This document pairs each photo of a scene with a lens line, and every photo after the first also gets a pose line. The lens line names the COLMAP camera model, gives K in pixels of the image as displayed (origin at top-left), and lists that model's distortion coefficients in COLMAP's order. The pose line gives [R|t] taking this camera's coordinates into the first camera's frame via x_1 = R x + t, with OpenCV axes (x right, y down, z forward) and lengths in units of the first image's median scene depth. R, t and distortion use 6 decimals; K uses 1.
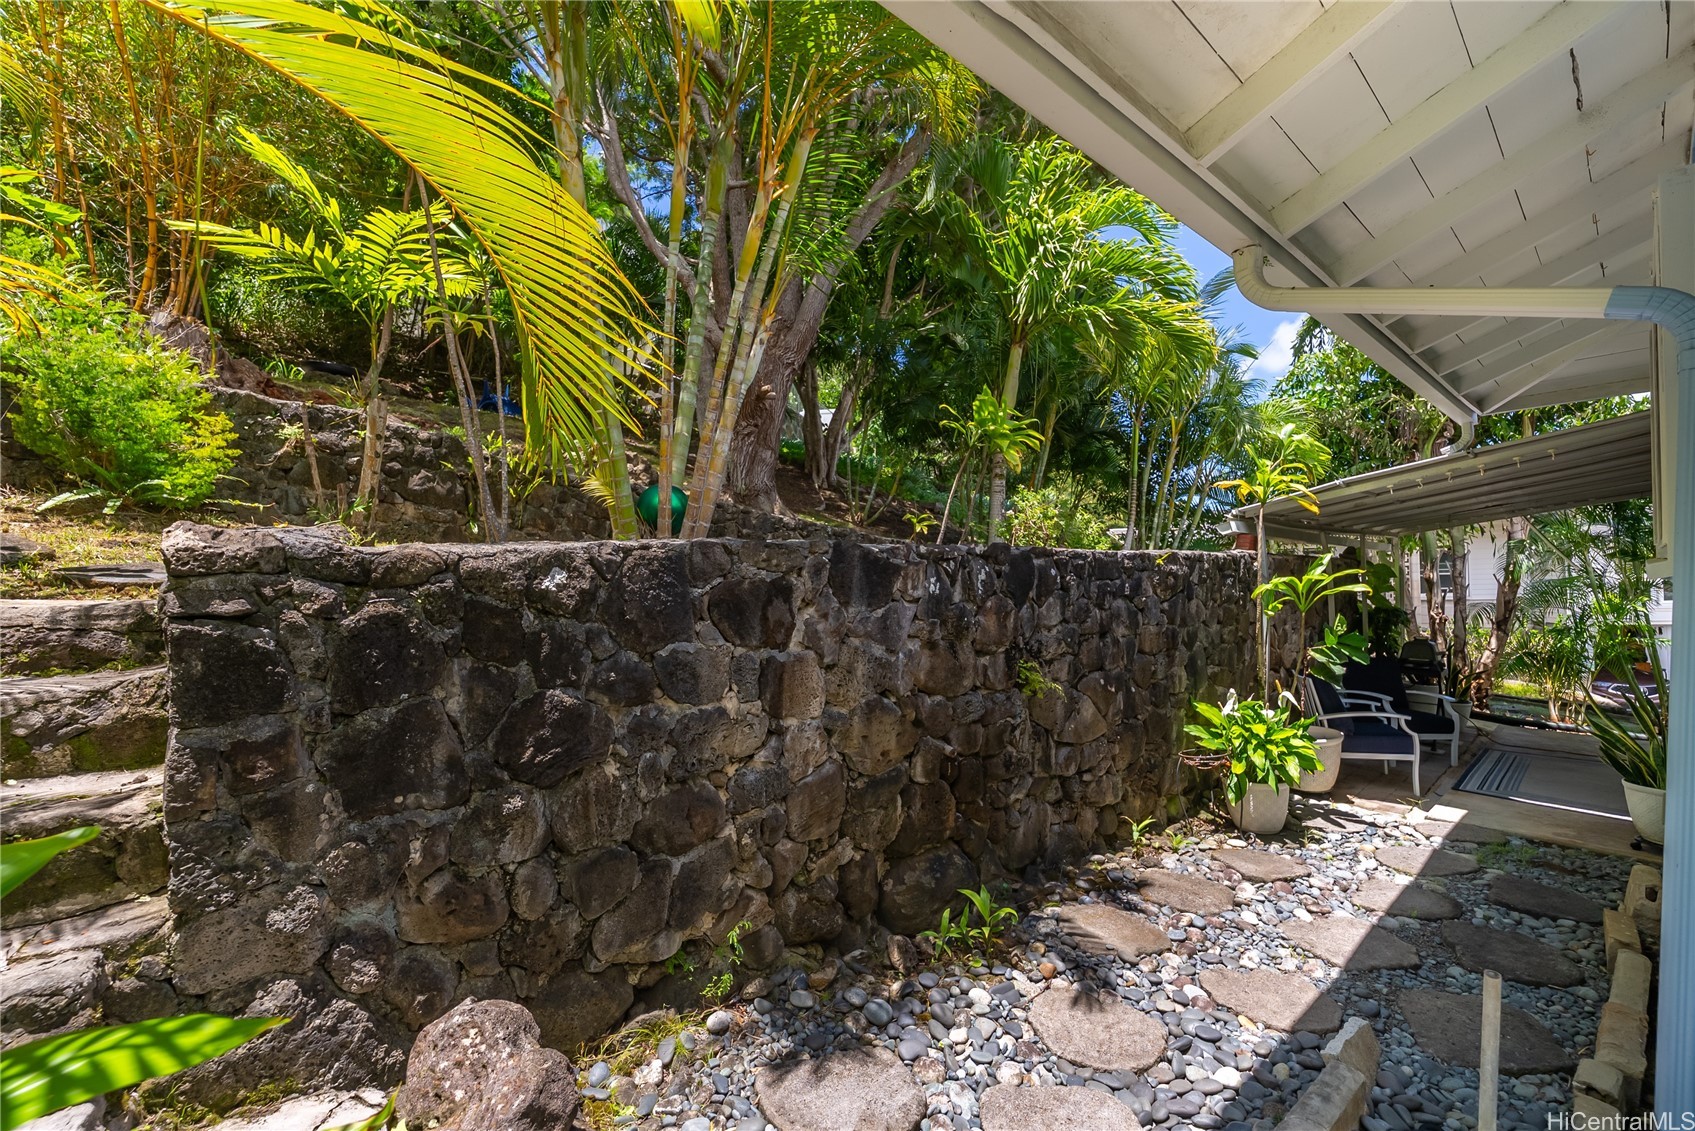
lens RADIAL K [[697.0, 0, 846.9], [0, 697.0, 565.6], [0, 0, 1]] dist [0.000626, -0.001010]
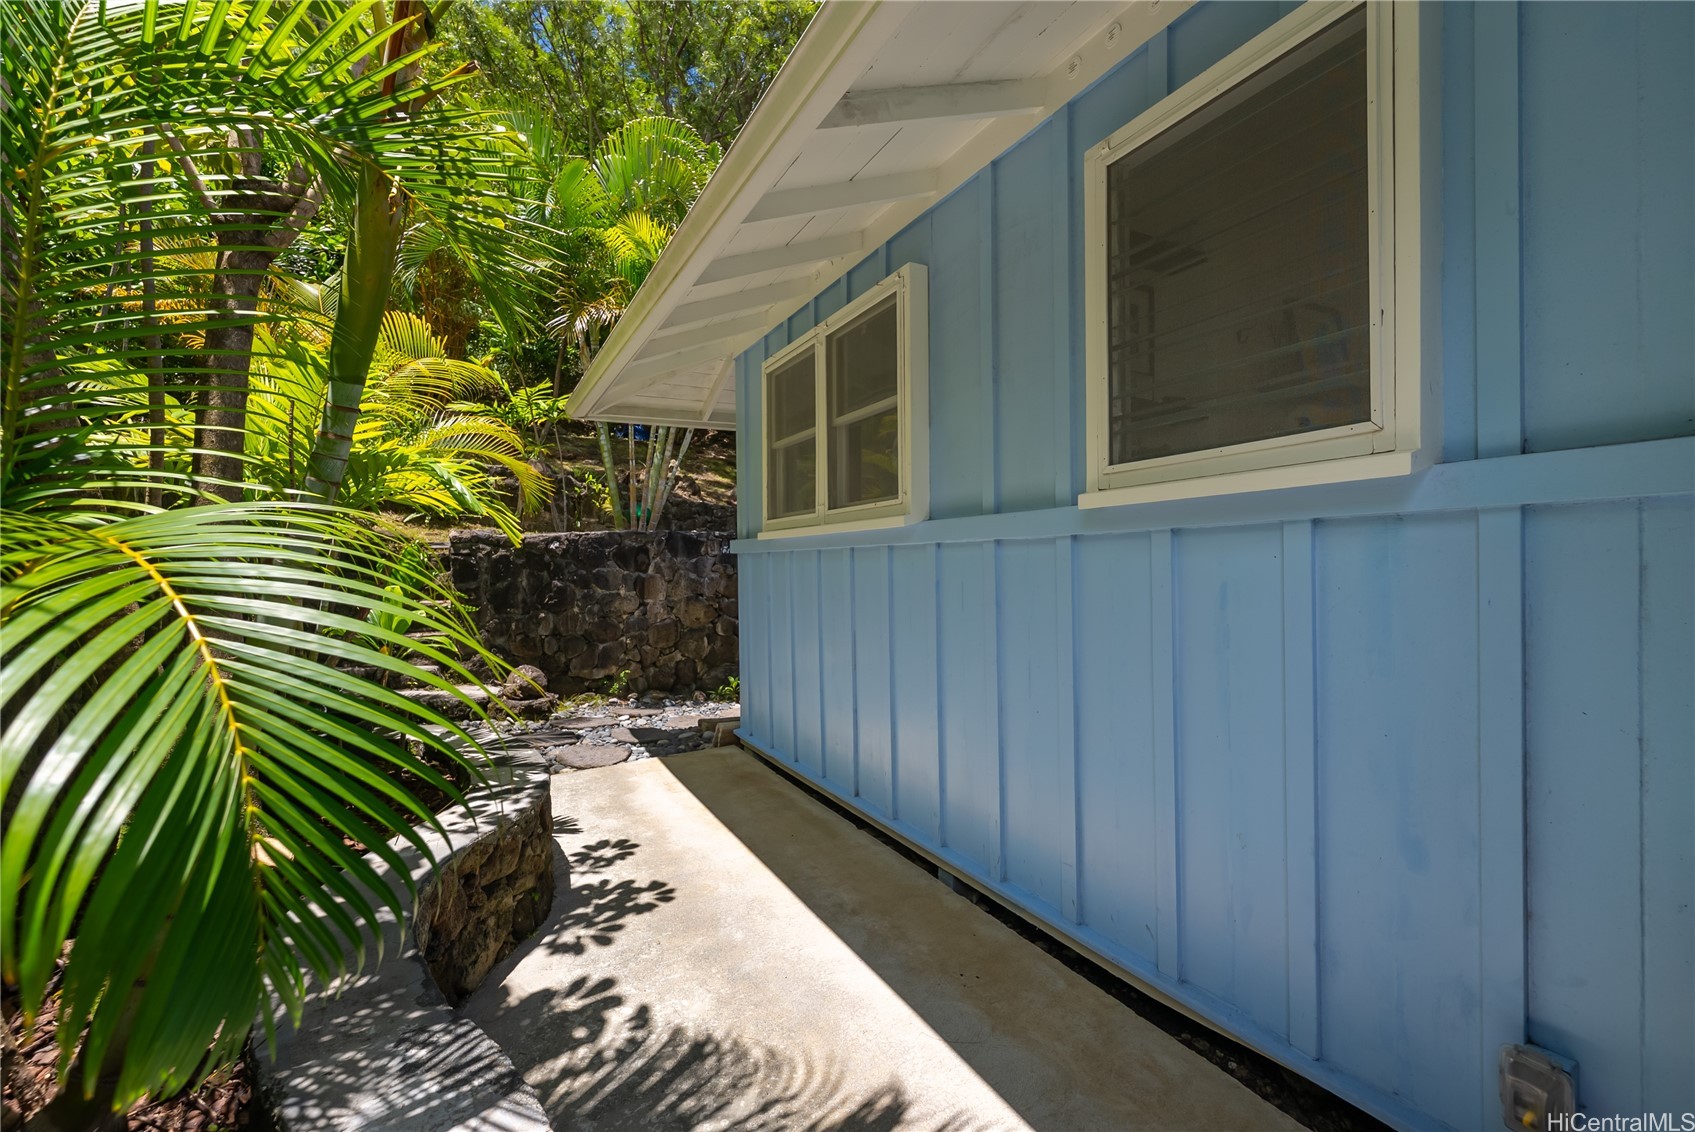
lens RADIAL K [[697.0, 0, 849.6], [0, 697.0, 561.8], [0, 0, 1]] dist [0.000626, -0.001010]
pose [[0.972162, 0.002034, -0.234301, 1.221148], [0.002232, 0.999837, 0.017943, 0.032212], [0.234299, -0.017966, 0.971999, -1.316901]]
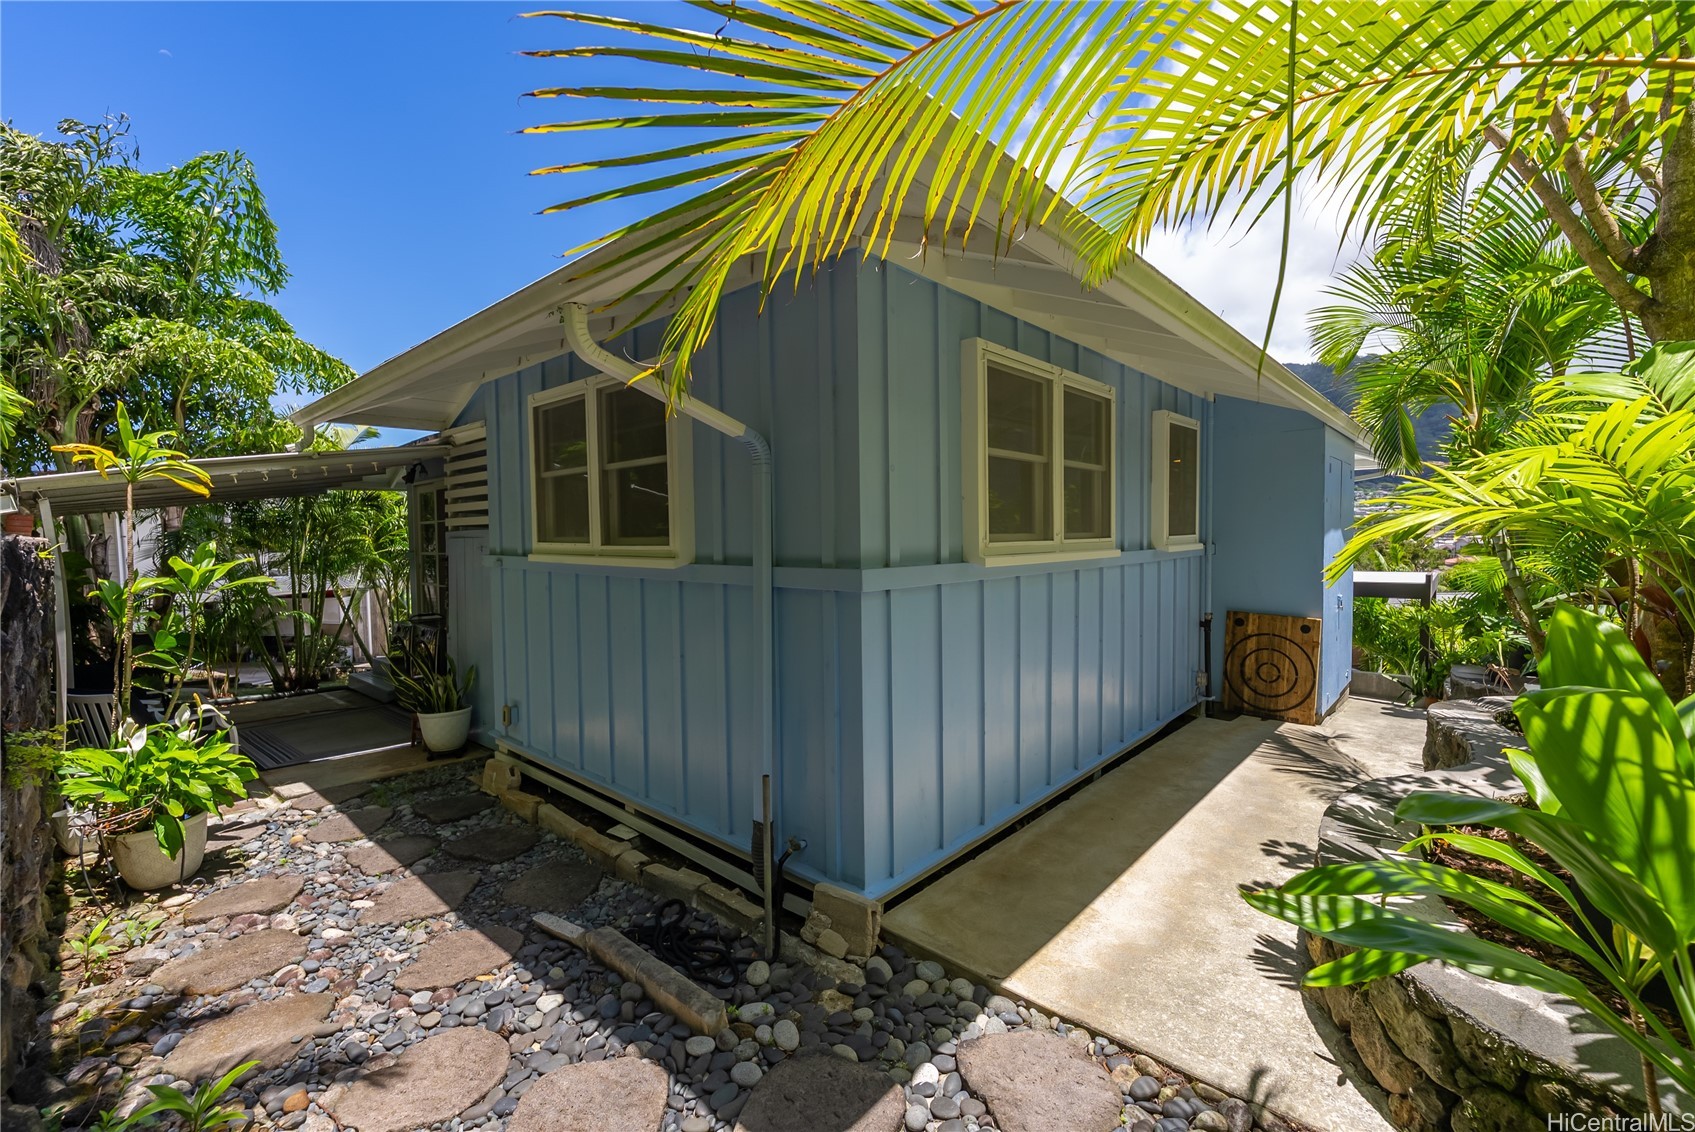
lens RADIAL K [[697.0, 0, 850.3], [0, 697.0, 569.7], [0, 0, 1]] dist [0.000626, -0.001010]
pose [[-0.099425, -0.024353, 0.994747, -0.660235], [-0.004999, 0.999700, 0.023975, -0.023736], [-0.995033, -0.002589, -0.099517, 0.623627]]
